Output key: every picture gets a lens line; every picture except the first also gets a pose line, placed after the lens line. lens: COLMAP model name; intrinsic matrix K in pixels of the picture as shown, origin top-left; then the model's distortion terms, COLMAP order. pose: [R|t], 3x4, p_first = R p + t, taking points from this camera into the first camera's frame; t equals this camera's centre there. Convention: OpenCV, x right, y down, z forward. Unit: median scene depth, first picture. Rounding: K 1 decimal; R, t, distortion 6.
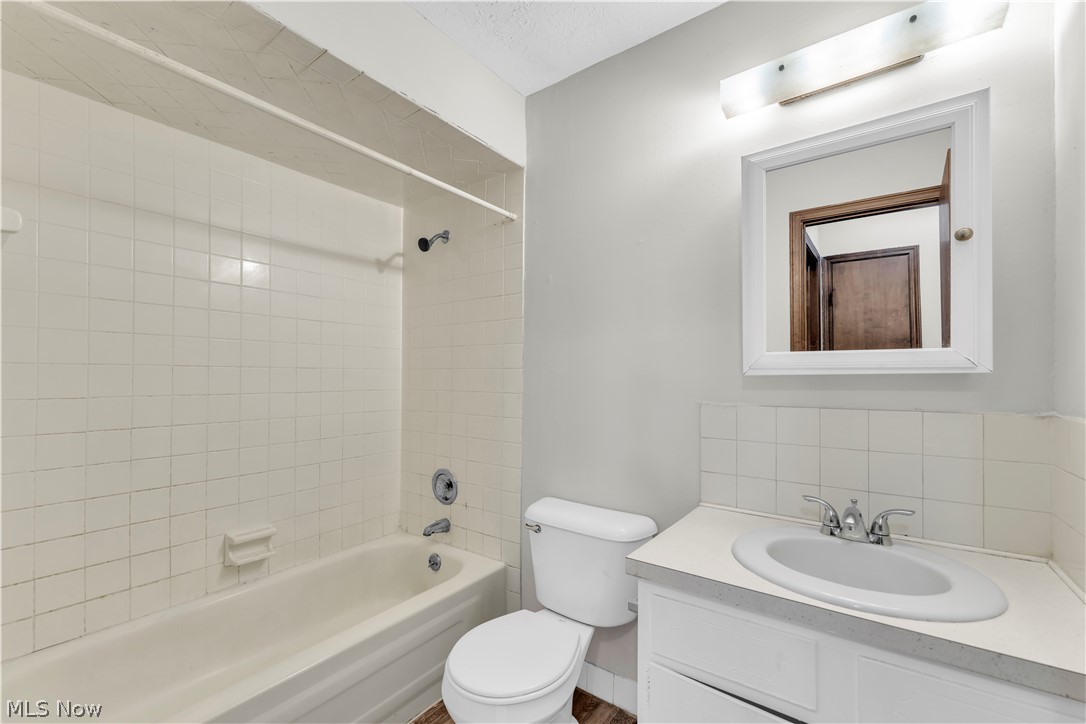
lens RADIAL K [[449.8, 0, 538.4], [0, 449.8, 368.6], [0, 0, 1]] dist [-0.005701, 0.000424]
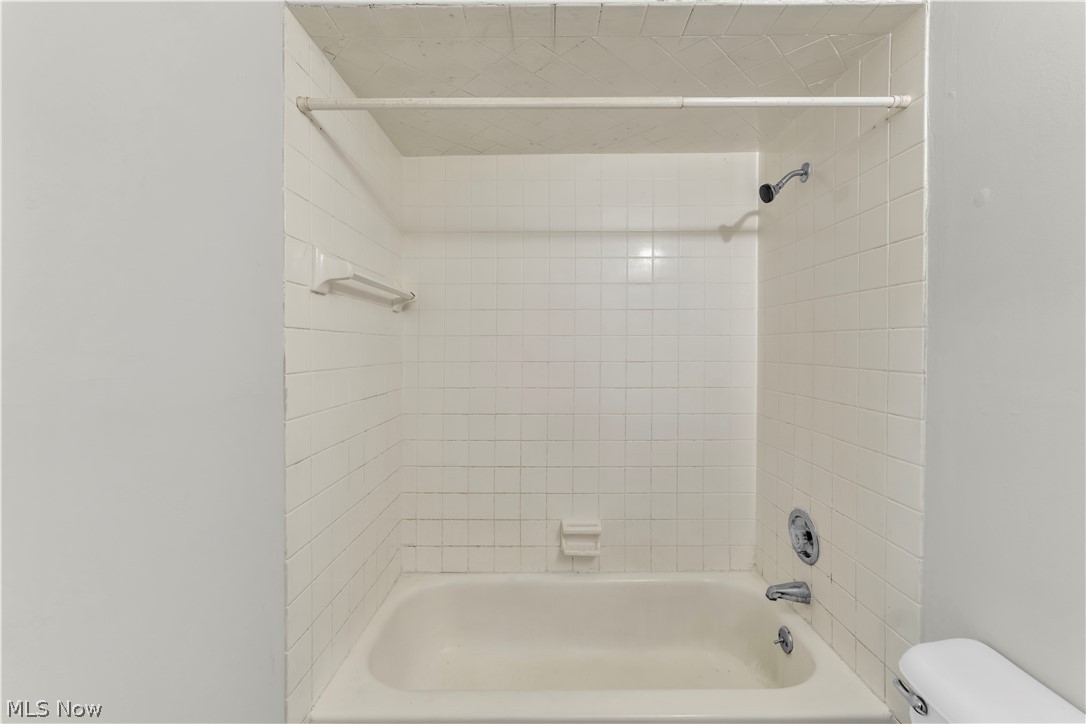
lens RADIAL K [[449.8, 0, 554.8], [0, 449.8, 342.0], [0, 0, 1]] dist [-0.005701, 0.000424]
pose [[0.593894, -0.010394, -0.804477, 0.133513], [0.018209, 0.999834, 0.000524, -0.046766], [0.804338, -0.014960, 0.593984, 0.318367]]
